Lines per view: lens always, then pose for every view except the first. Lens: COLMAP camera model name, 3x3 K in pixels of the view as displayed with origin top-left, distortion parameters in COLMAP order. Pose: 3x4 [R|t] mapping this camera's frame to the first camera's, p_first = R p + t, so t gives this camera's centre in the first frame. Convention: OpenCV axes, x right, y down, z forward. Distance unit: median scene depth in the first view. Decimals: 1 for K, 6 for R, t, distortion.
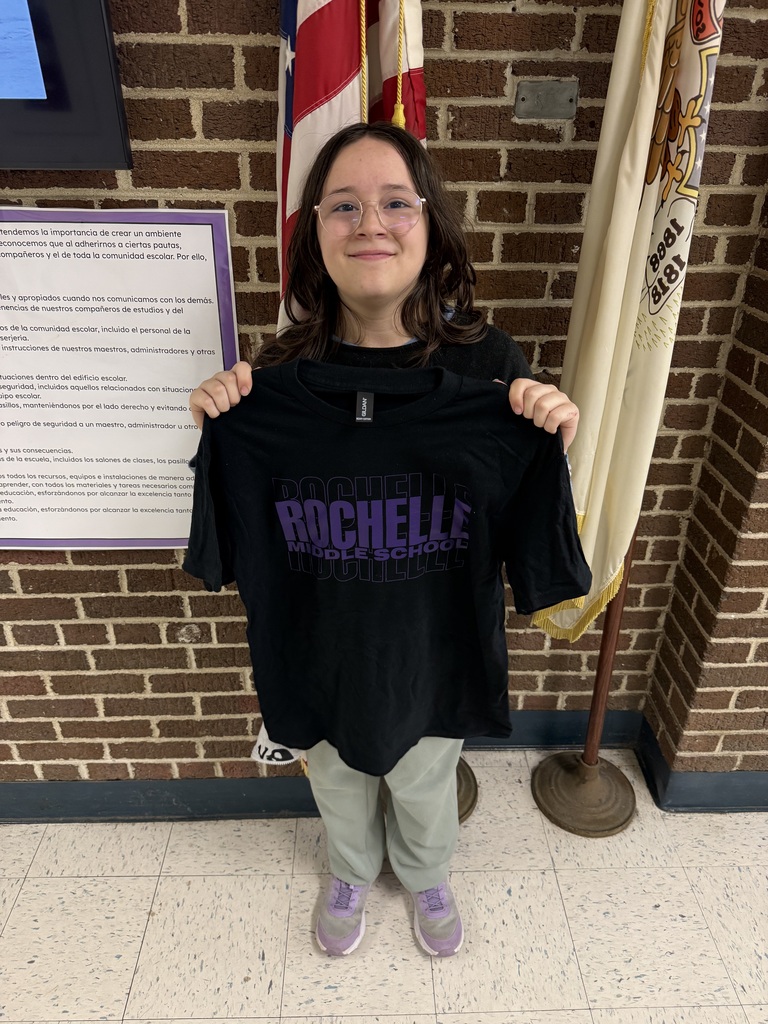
lens RADIAL K [[727.4, 0, 379.0], [0, 727.4, 514.2], [0, 0, 1]] dist [-0.000809, -0.014722]
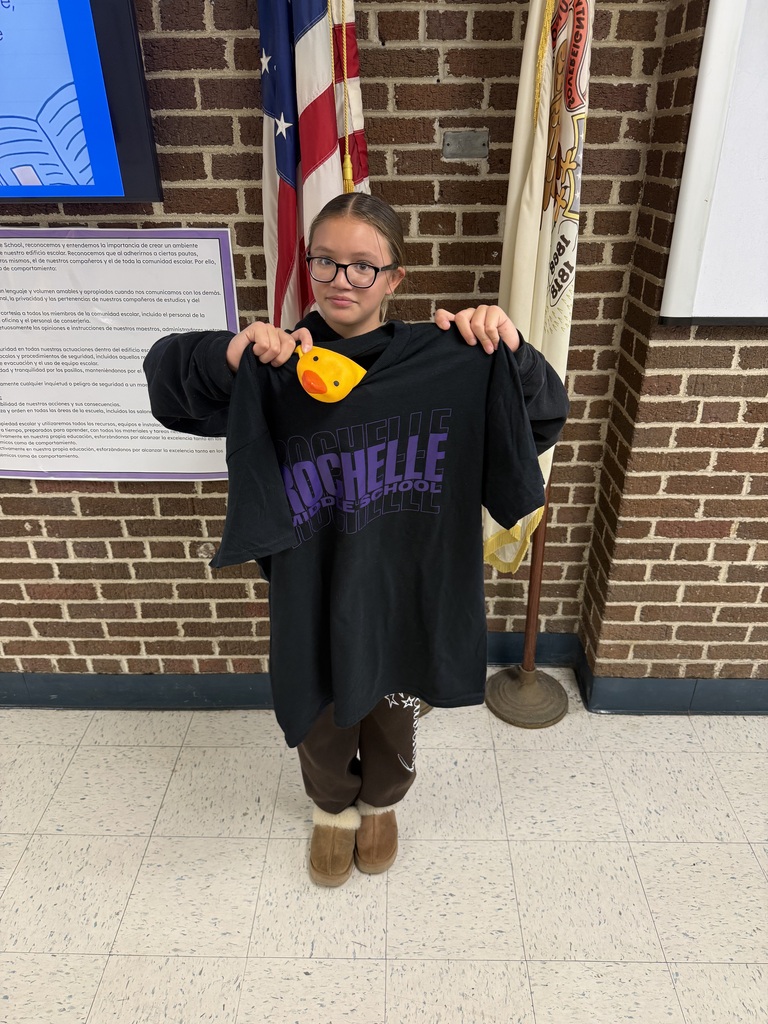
lens RADIAL K [[727.4, 0, 384.3], [0, 727.4, 515.7], [0, 0, 1]] dist [-0.000809, -0.014722]
pose [[0.998840, 0.006592, -0.047692, 0.124751], [-0.007364, 0.999844, -0.016033, 0.123439], [0.047579, 0.016366, 0.998733, -0.298960]]
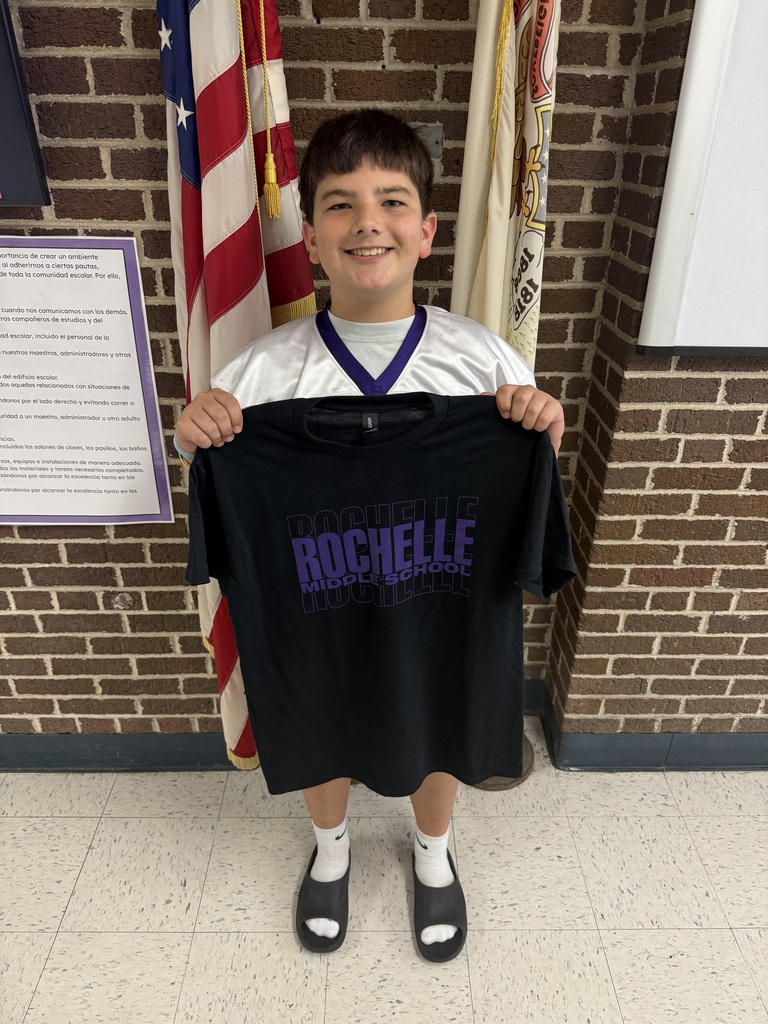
lens RADIAL K [[727.4, 0, 384.8], [0, 727.4, 515.9], [0, 0, 1]] dist [-0.000809, -0.014722]
pose [[0.999917, 0.007586, -0.010374, 0.166068], [-0.007622, 0.999965, -0.003361, 0.031729], [0.010348, 0.003440, 0.999941, -0.145839]]
